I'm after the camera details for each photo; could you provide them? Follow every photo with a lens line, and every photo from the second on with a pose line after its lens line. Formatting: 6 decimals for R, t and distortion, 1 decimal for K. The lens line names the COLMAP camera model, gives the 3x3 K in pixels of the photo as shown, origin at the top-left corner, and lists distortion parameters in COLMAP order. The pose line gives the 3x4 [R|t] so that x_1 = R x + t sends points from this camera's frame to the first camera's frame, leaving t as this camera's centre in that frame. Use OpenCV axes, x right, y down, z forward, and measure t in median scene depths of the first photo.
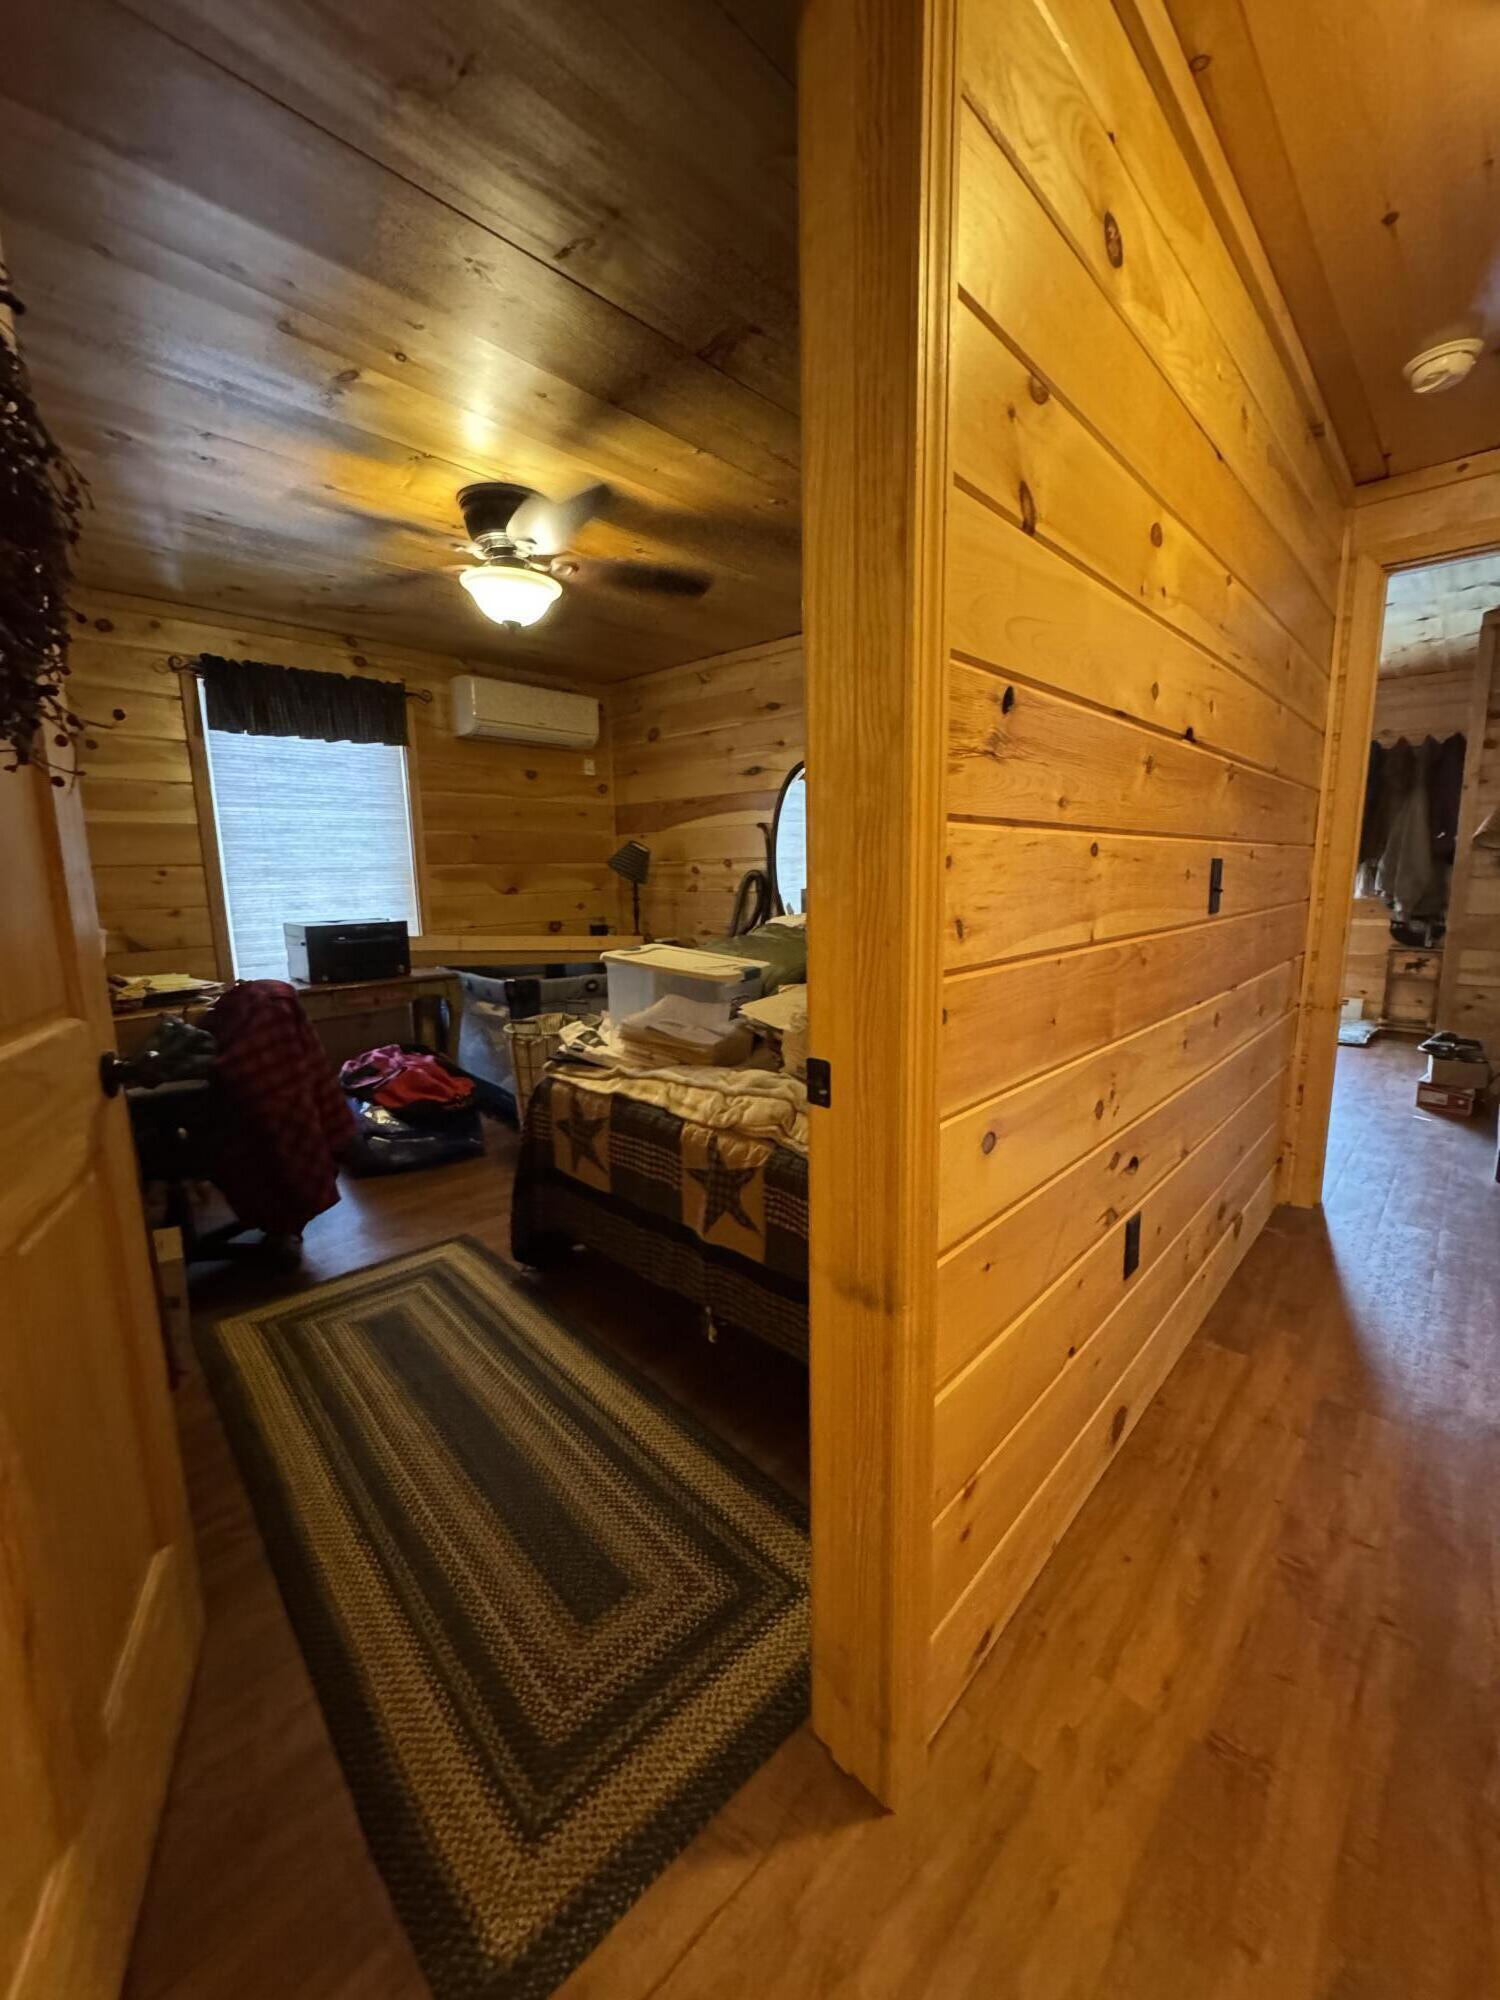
lens RADIAL K [[800.9, 0, 747.0], [0, 800.9, 994.6], [0, 0, 1]] dist [-0.006198, 0.000632]
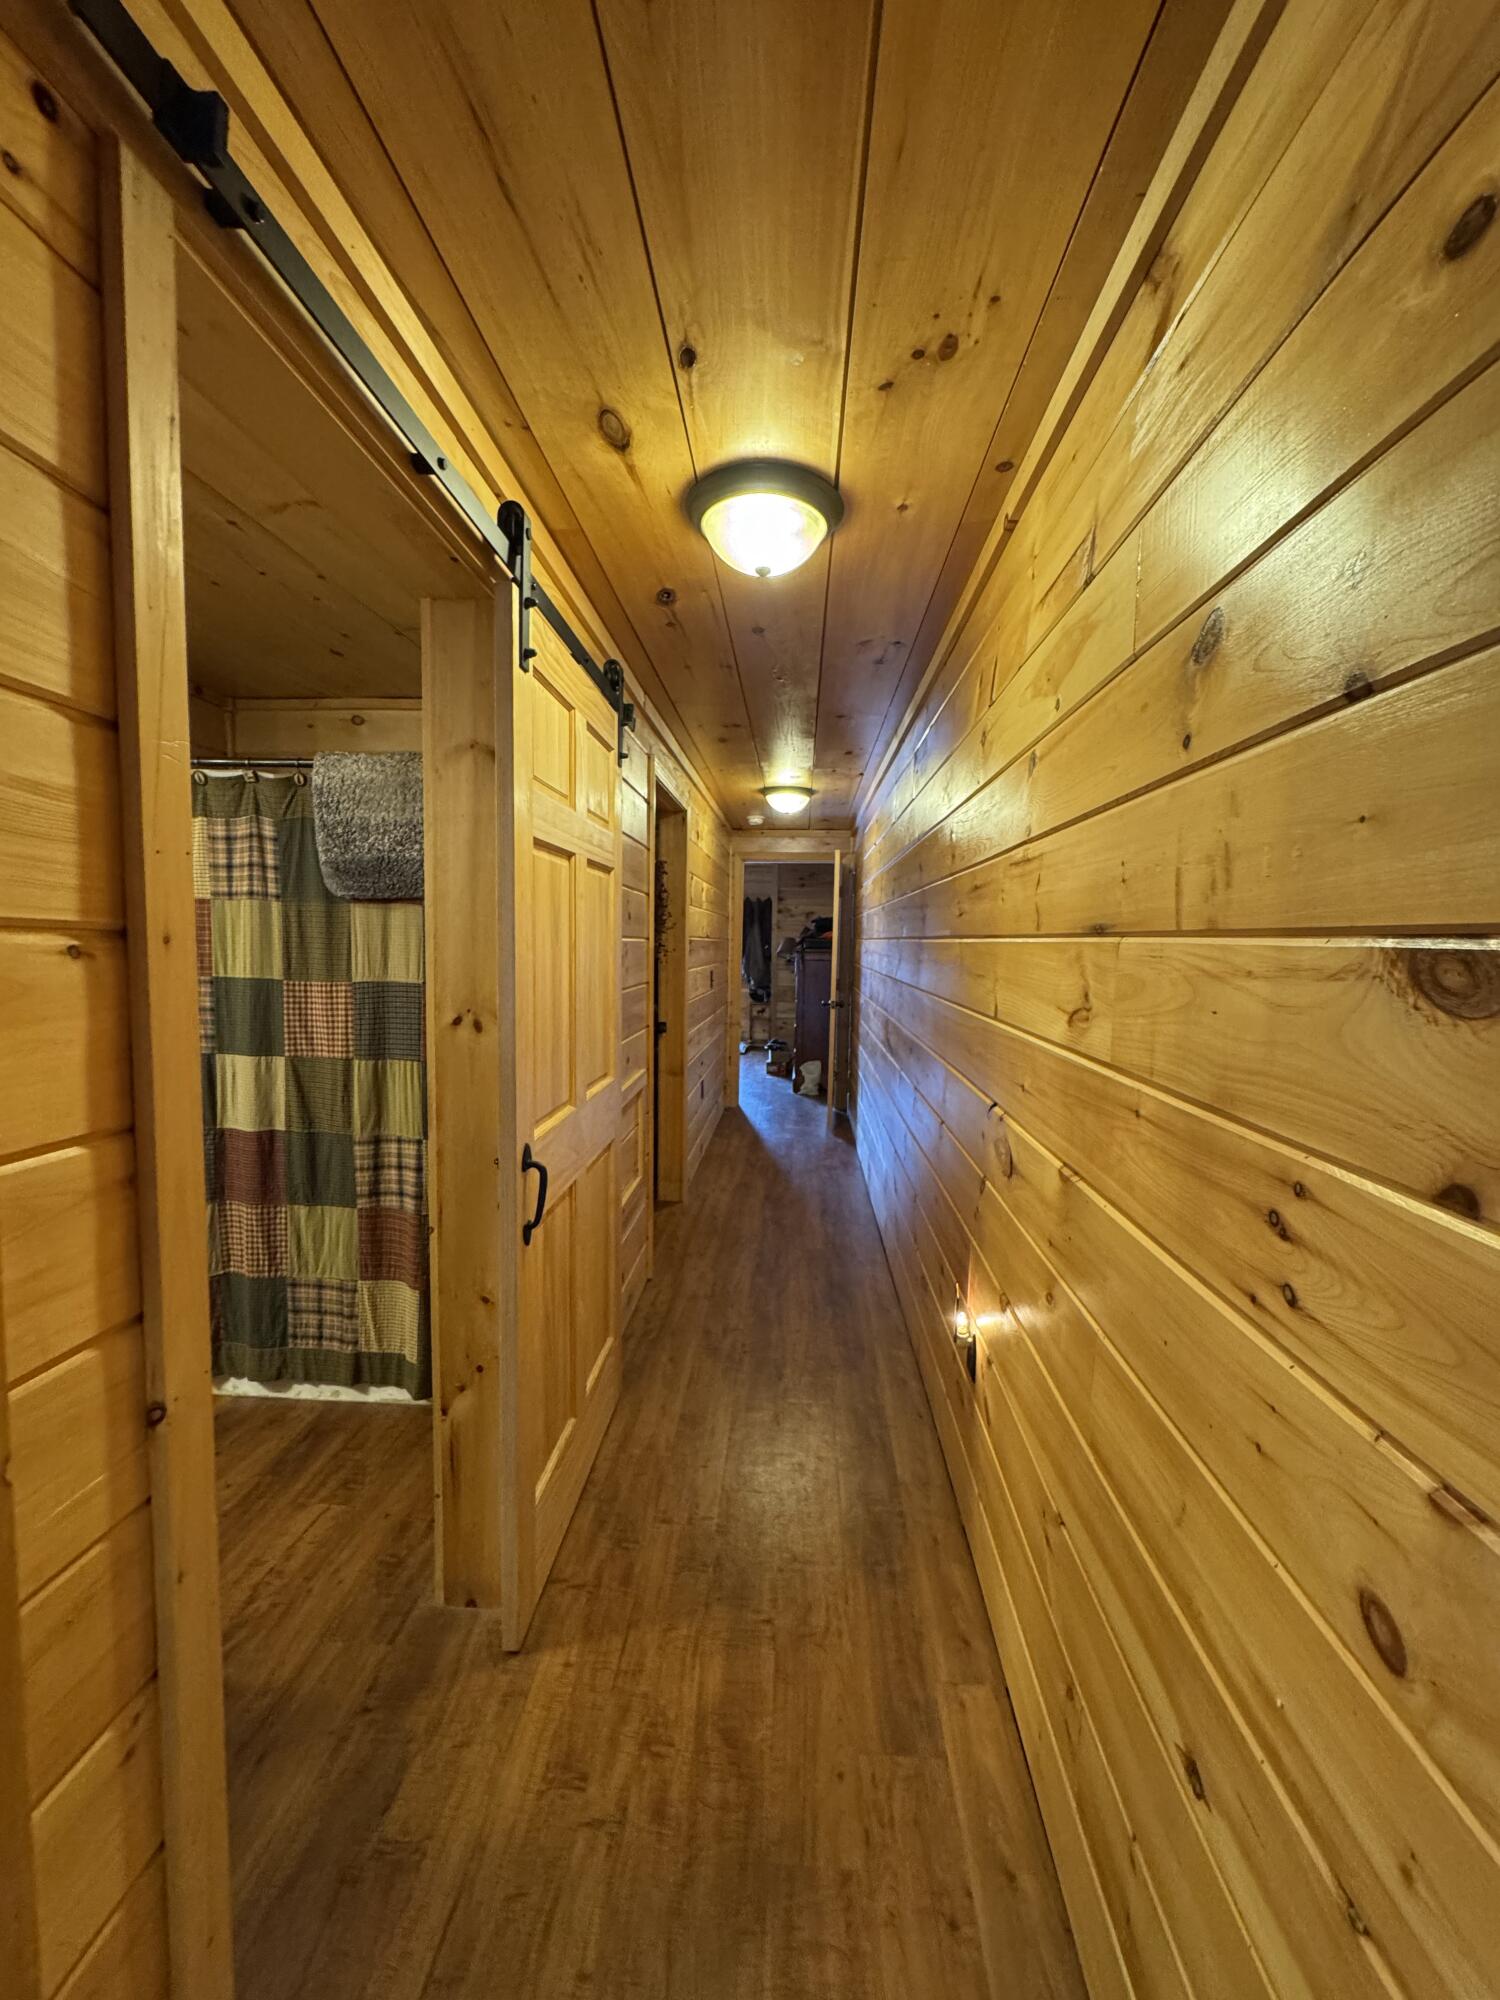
lens RADIAL K [[800.9, 0, 751.4], [0, 800.9, 996.4], [0, 0, 1]] dist [-0.006198, 0.000632]
pose [[0.772222, -0.016214, 0.635146, -0.470589], [0.072652, 0.995371, -0.062921, 0.052599], [-0.631186, 0.094734, 0.769825, -0.551499]]
